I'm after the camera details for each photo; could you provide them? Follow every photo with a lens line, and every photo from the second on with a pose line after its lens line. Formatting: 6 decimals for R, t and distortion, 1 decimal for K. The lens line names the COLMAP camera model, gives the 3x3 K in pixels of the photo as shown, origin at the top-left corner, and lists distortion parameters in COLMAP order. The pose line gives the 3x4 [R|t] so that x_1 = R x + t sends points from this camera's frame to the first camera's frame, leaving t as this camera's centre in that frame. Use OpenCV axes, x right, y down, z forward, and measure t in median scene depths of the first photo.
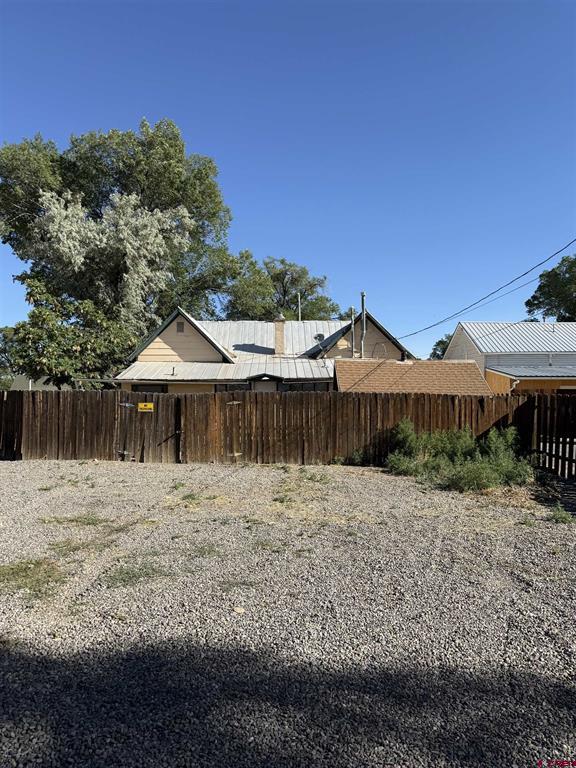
lens RADIAL K [[544.6, 0, 288.0], [0, 544.6, 384.0], [0, 0, 1]] dist [0.077336, -0.097650]
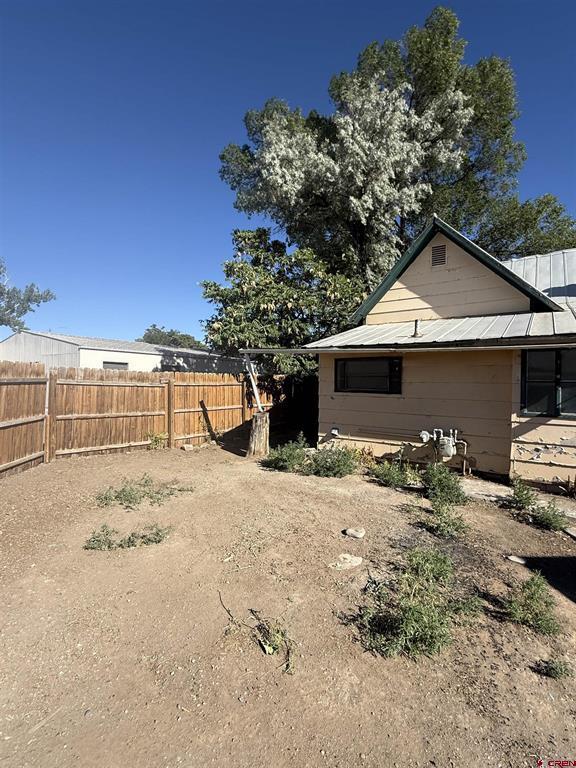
lens RADIAL K [[356.0, 0, 288.0], [0, 356.0, 384.0], [0, 0, 1]] dist [0.035809, 0.000127]
pose [[0.805822, 0.015328, -0.591959, -0.102881], [-0.000271, 0.999674, 0.025516, 0.015984], [0.592157, -0.020401, 0.805564, 0.617428]]
